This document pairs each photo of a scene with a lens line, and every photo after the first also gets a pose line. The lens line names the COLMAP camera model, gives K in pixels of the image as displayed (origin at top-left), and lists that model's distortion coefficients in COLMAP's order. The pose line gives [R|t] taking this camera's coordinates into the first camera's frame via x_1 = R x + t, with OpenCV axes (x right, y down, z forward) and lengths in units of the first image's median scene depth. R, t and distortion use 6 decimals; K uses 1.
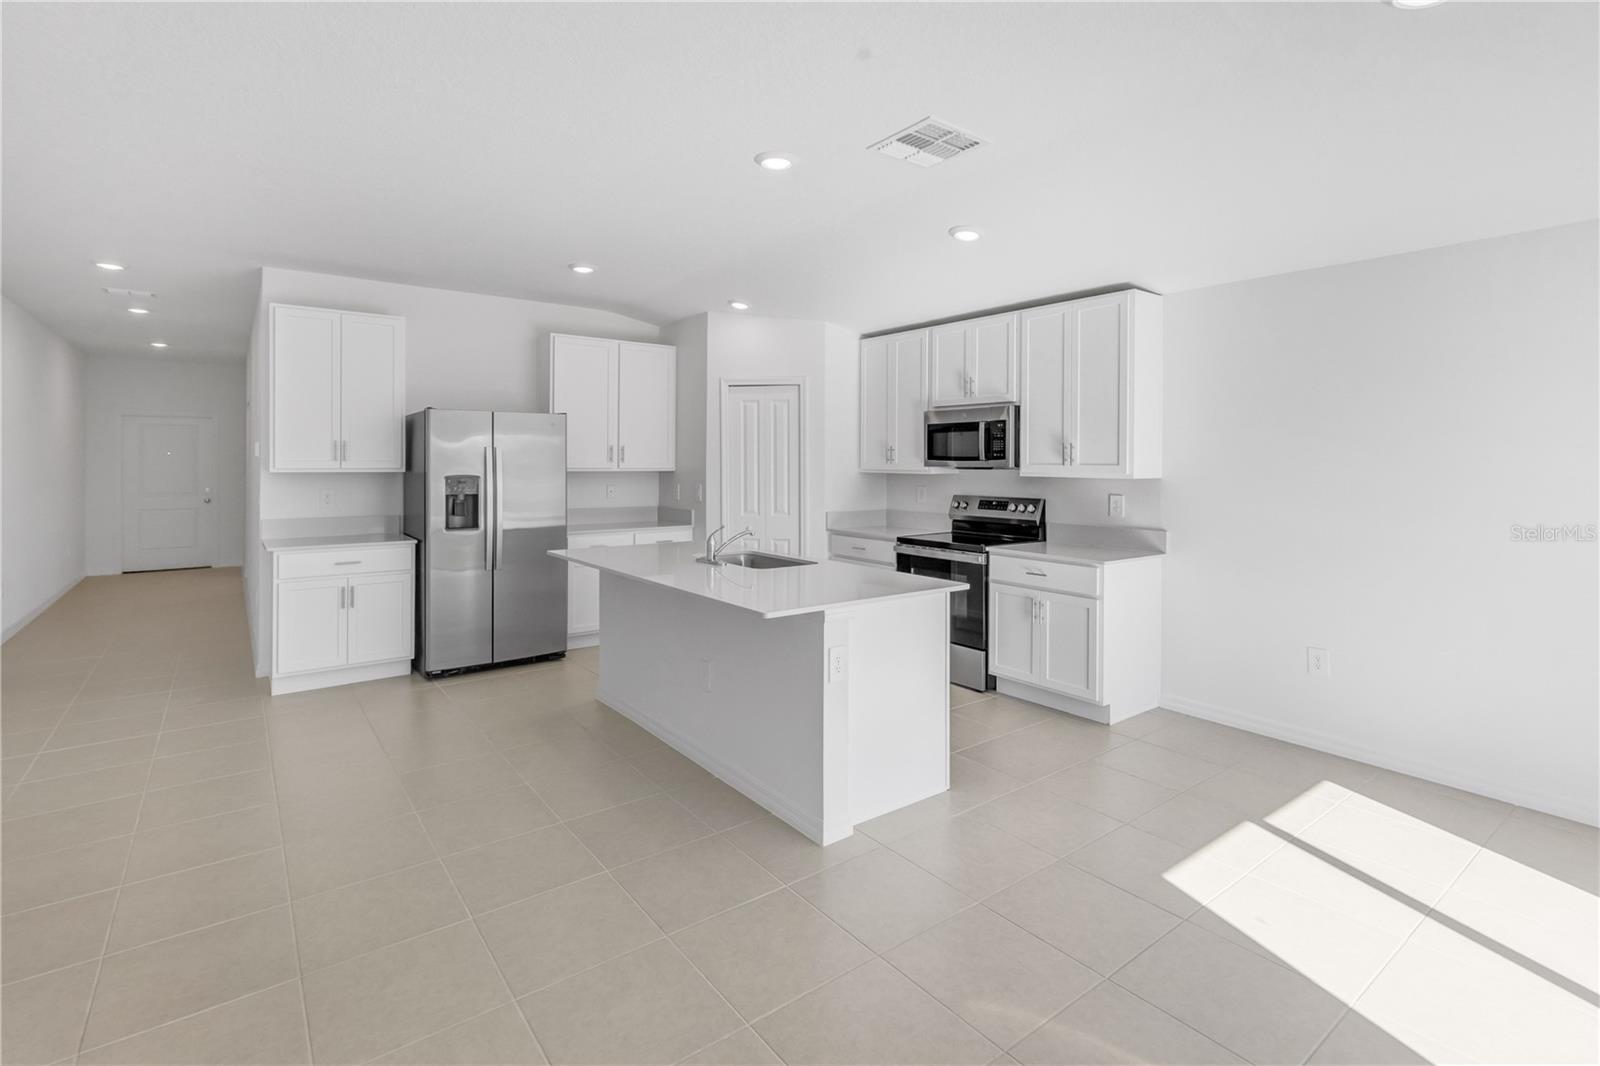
lens RADIAL K [[756.2, 0, 802.5], [0, 756.2, 458.0], [0, 0, 1]] dist [0.002012, 0.000201]
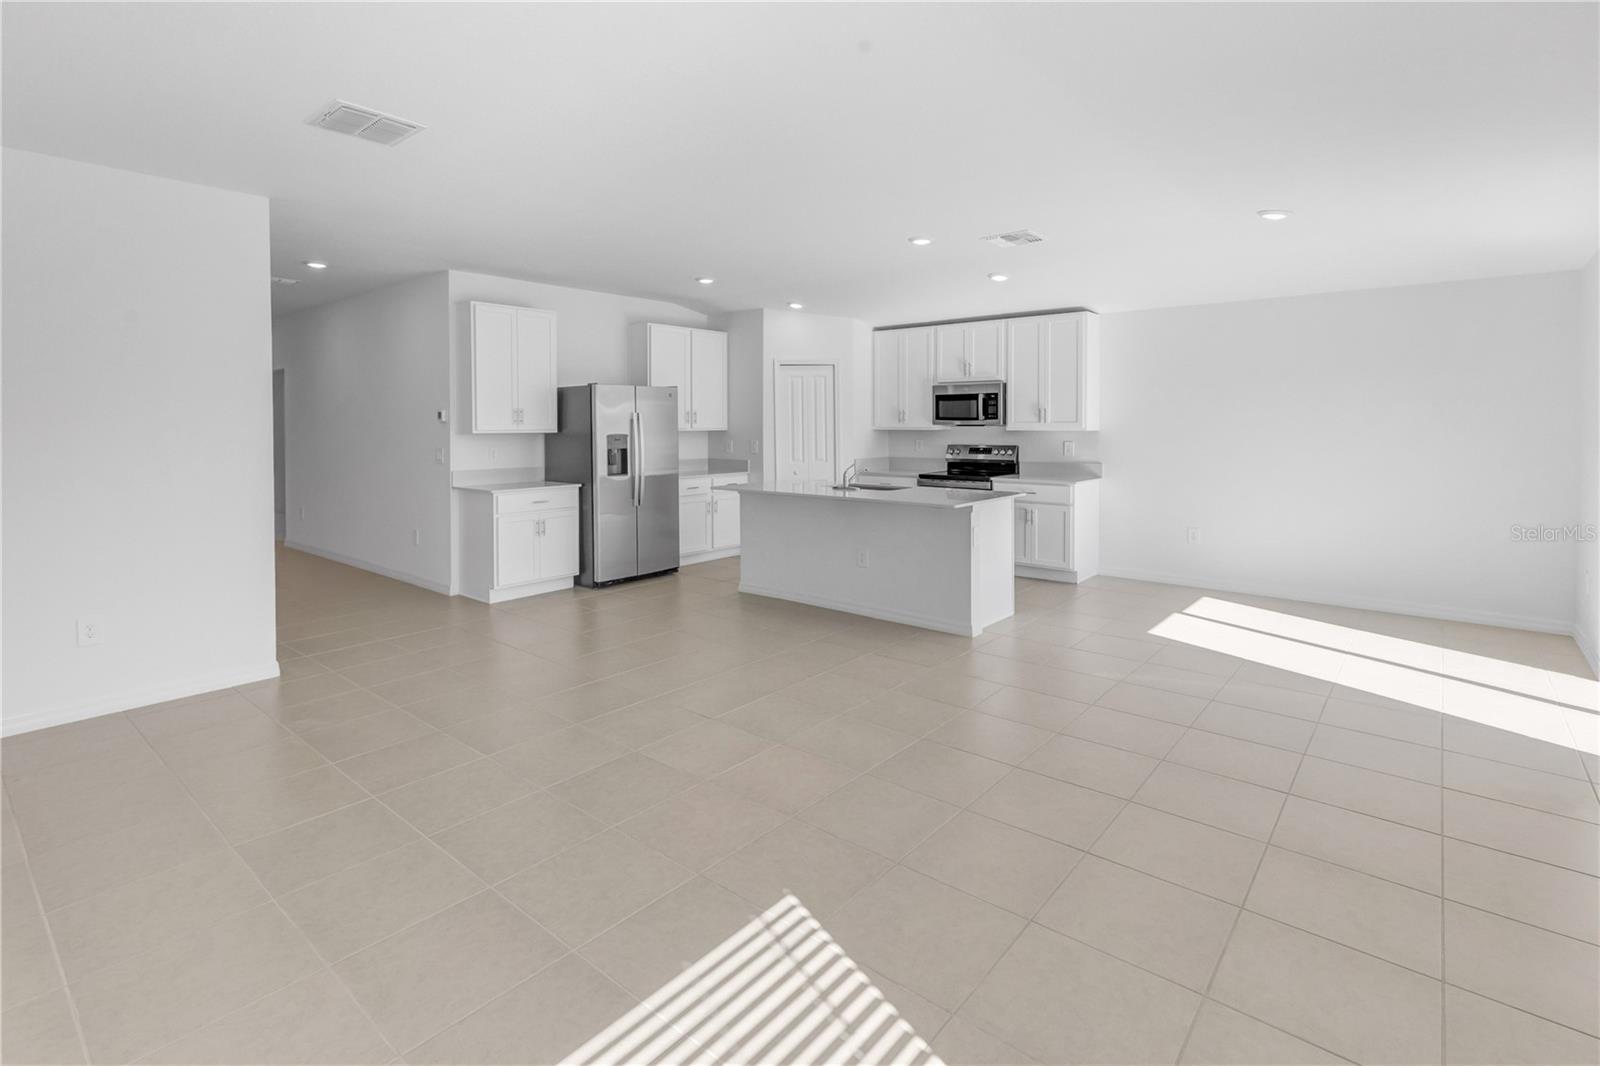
lens RADIAL K [[765.3, 0, 802.5], [0, 765.3, 426.1], [0, 0, 1]] dist [-0.001187, -0.000096]
pose [[0.975234, -0.009196, 0.220984, -0.422825], [0.006979, 0.999917, 0.010813, -0.003480], [-0.221065, -0.009003, 0.975218, -0.369925]]
